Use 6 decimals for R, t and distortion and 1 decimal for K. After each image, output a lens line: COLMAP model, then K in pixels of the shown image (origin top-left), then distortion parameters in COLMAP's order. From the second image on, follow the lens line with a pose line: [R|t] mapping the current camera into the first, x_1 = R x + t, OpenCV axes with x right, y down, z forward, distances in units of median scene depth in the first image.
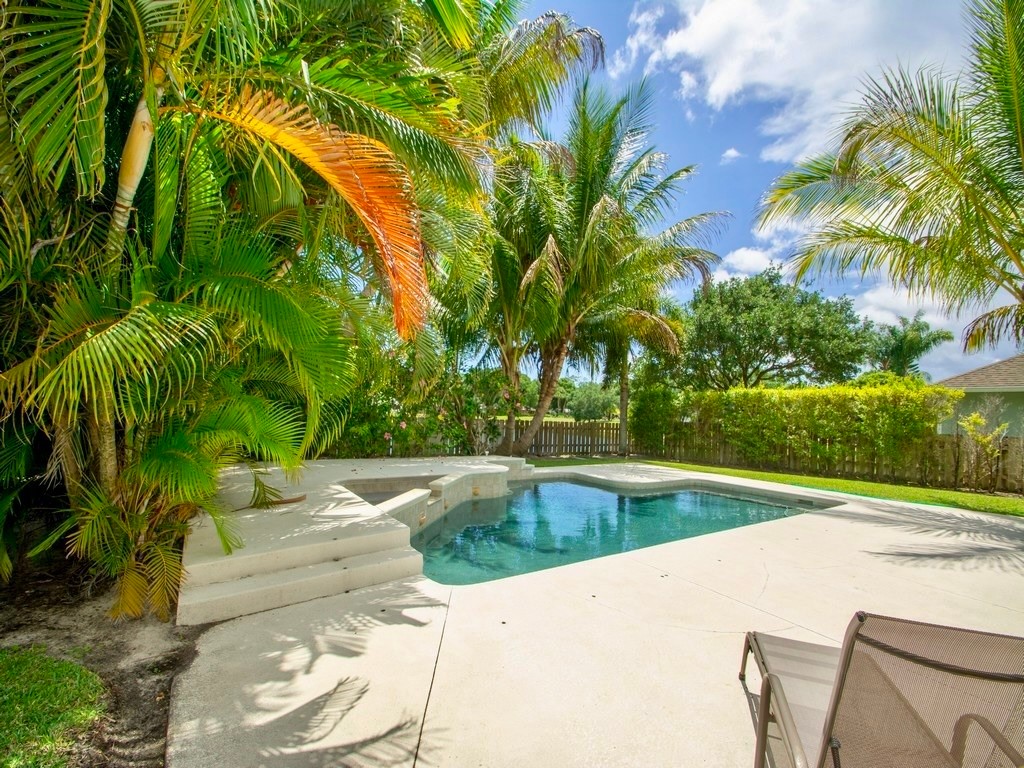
lens RADIAL K [[454.0, 0, 501.6], [0, 454.0, 393.6], [0, 0, 1]] dist [0.011196, -0.000181]
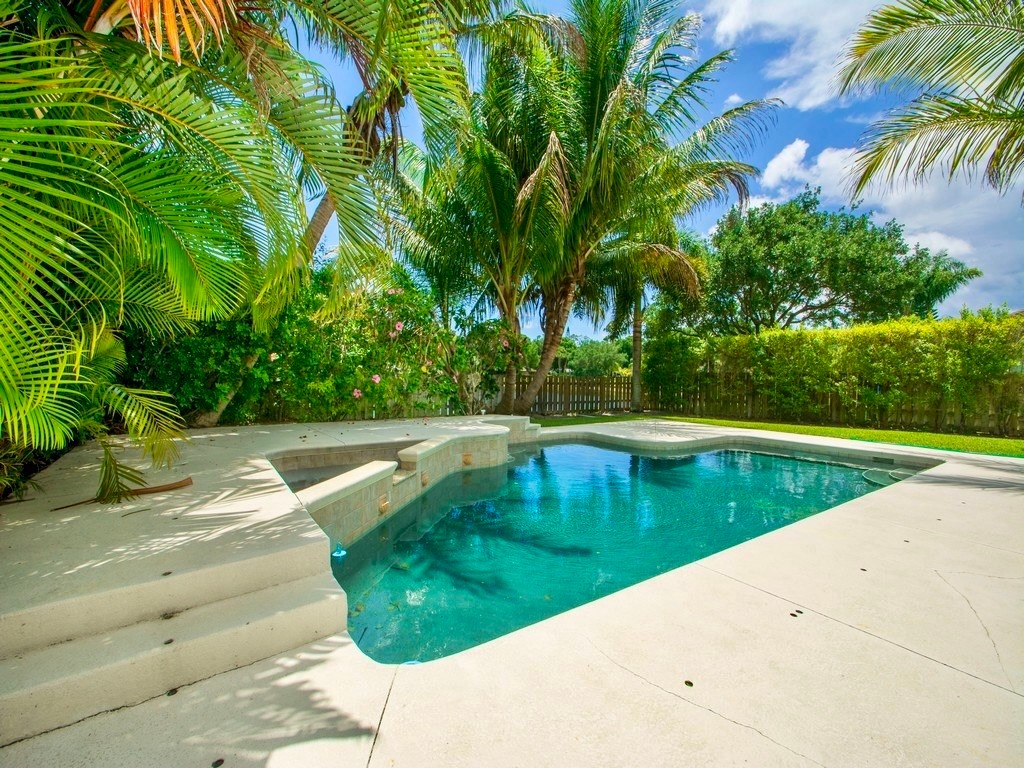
lens RADIAL K [[448.1, 0, 510.7], [0, 448.1, 391.1], [0, 0, 1]] dist [0.010777, -0.012243]
pose [[0.999532, -0.024969, 0.017653, 0.004309], [0.023538, 0.996748, 0.077071, 0.027365], [-0.019520, -0.076619, 0.996869, 0.161314]]
